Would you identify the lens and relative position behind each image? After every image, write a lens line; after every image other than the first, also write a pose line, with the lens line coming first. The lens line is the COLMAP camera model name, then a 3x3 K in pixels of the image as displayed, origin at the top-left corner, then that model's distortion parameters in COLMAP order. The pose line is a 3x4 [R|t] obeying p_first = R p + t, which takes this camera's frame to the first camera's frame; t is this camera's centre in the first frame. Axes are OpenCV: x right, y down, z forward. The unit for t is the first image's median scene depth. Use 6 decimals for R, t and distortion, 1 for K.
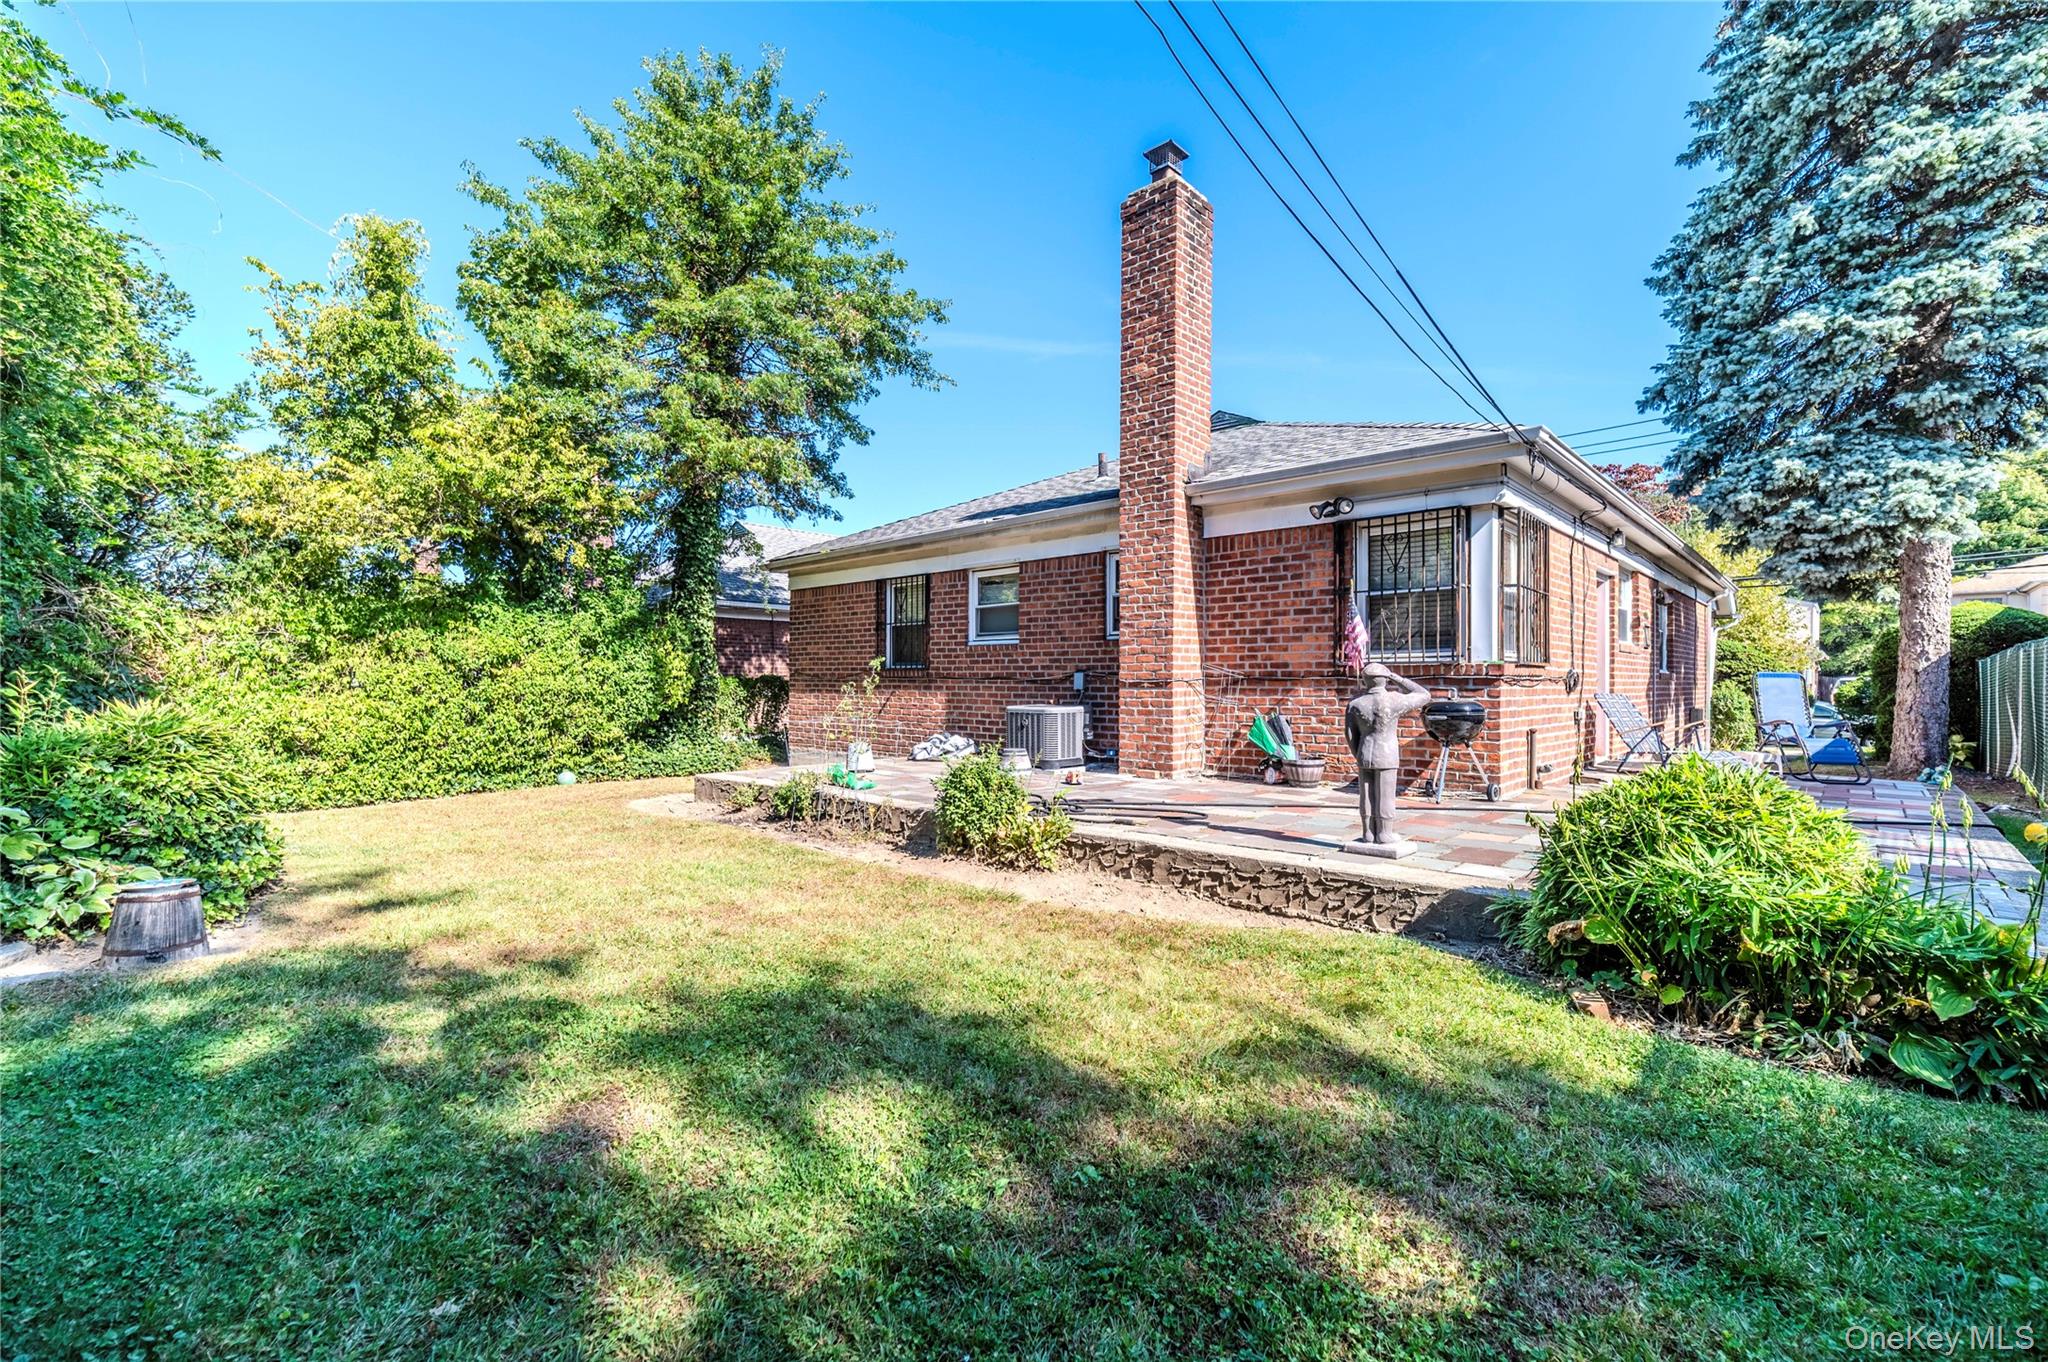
lens RADIAL K [[895.2, 0, 1028.7], [0, 895.2, 696.6], [0, 0, 1]] dist [0.001383, 0.000022]
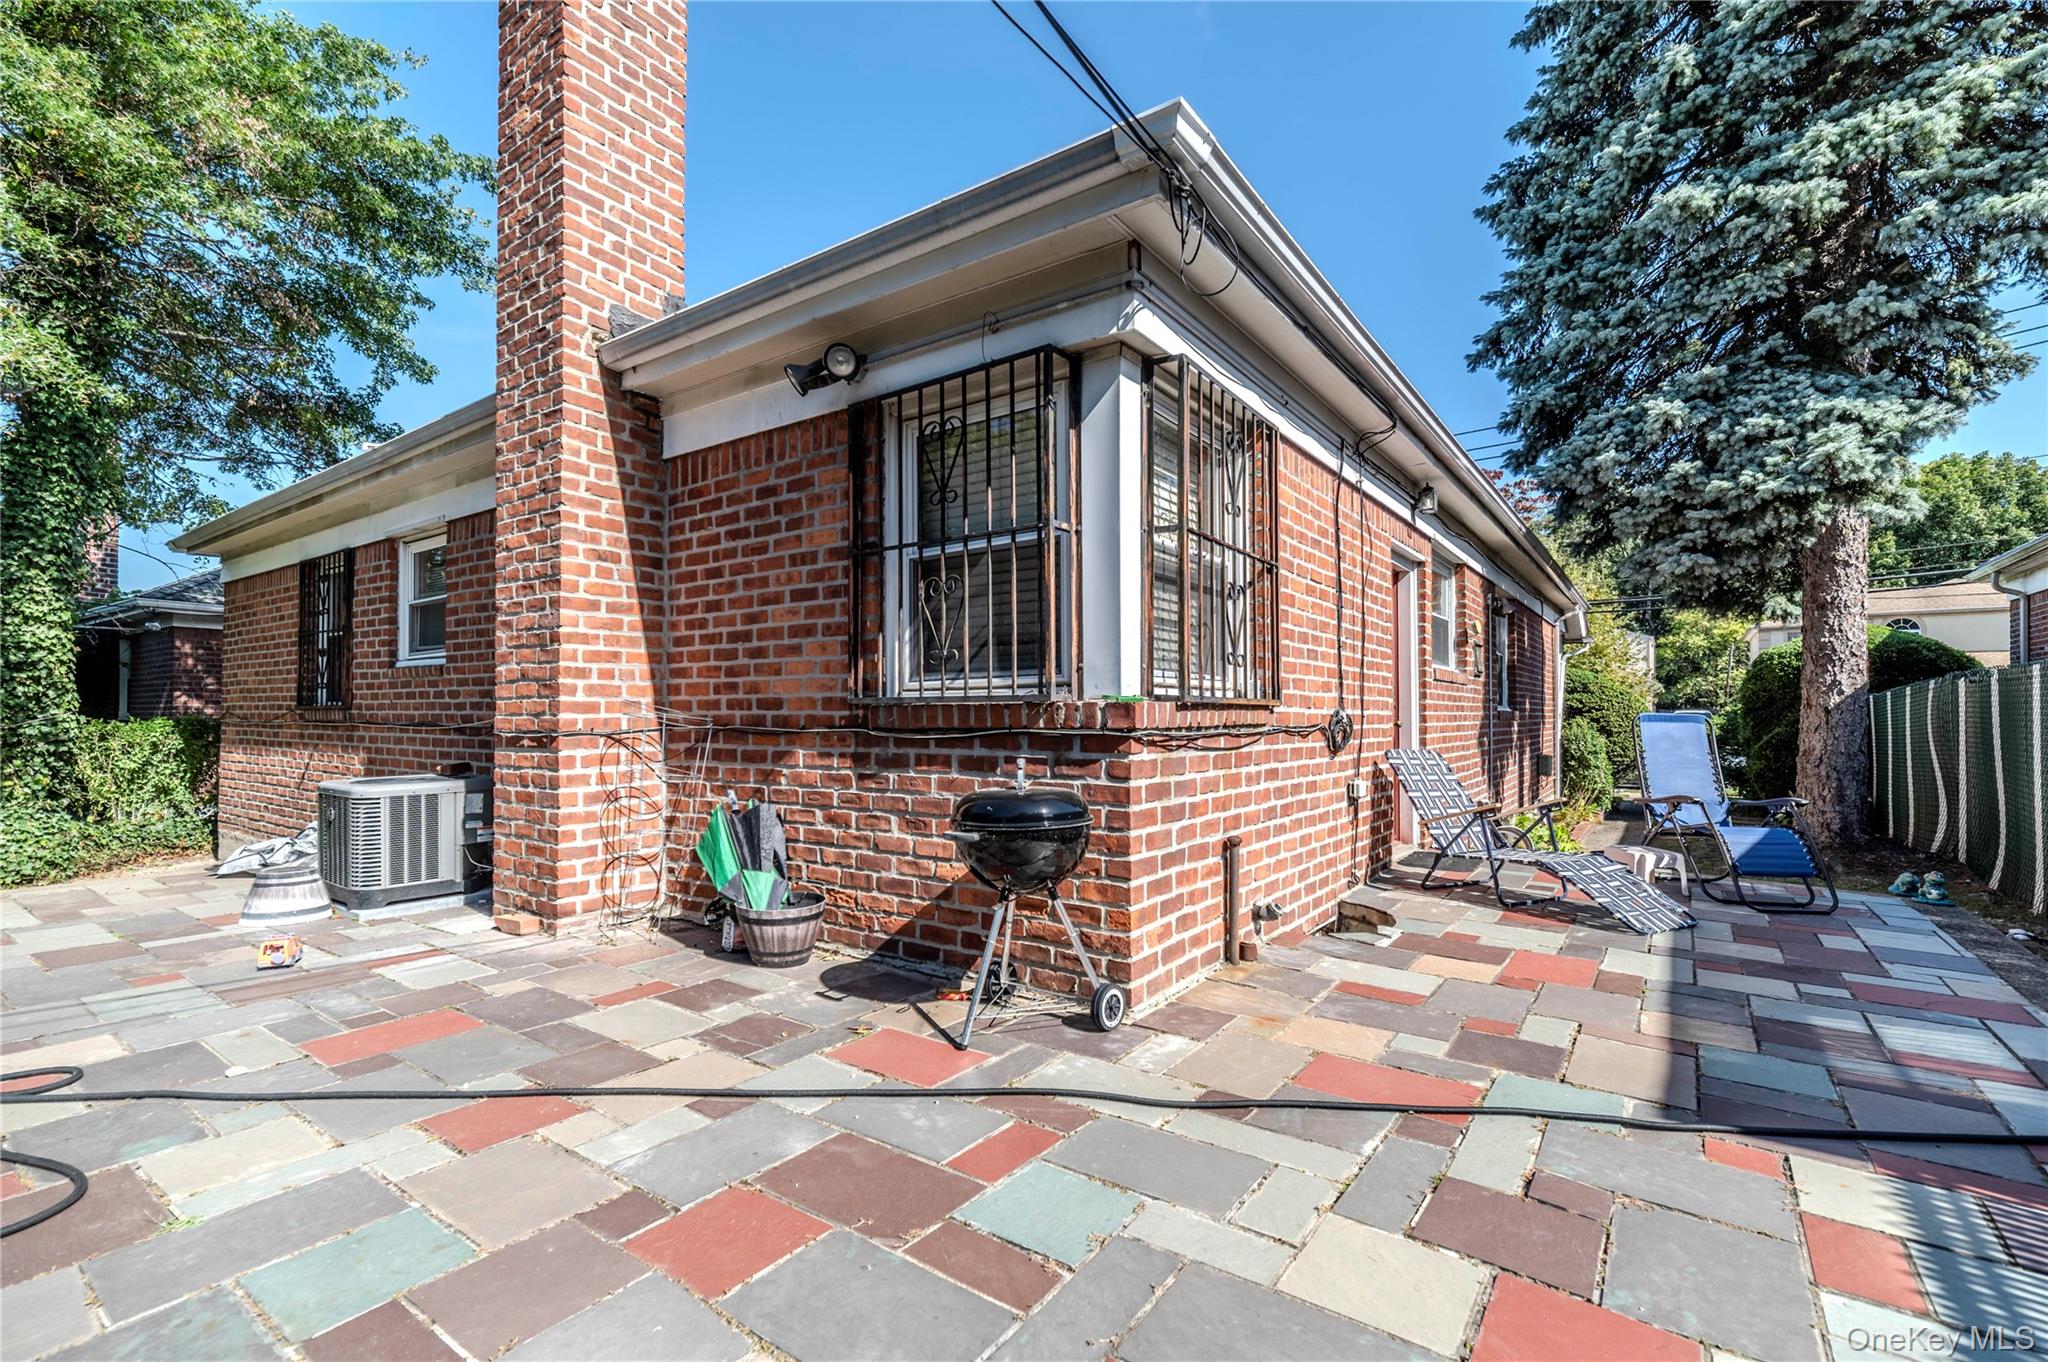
lens RADIAL K [[883.8, 0, 1020.7], [0, 883.8, 716.3], [0, 0, 1]] dist [0.002420, -0.000049]
pose [[0.994141, -0.002338, 0.108067, 0.296476], [0.003815, 0.999902, -0.013462, -0.016802], [-0.108025, 0.013796, 0.994052, 0.401935]]
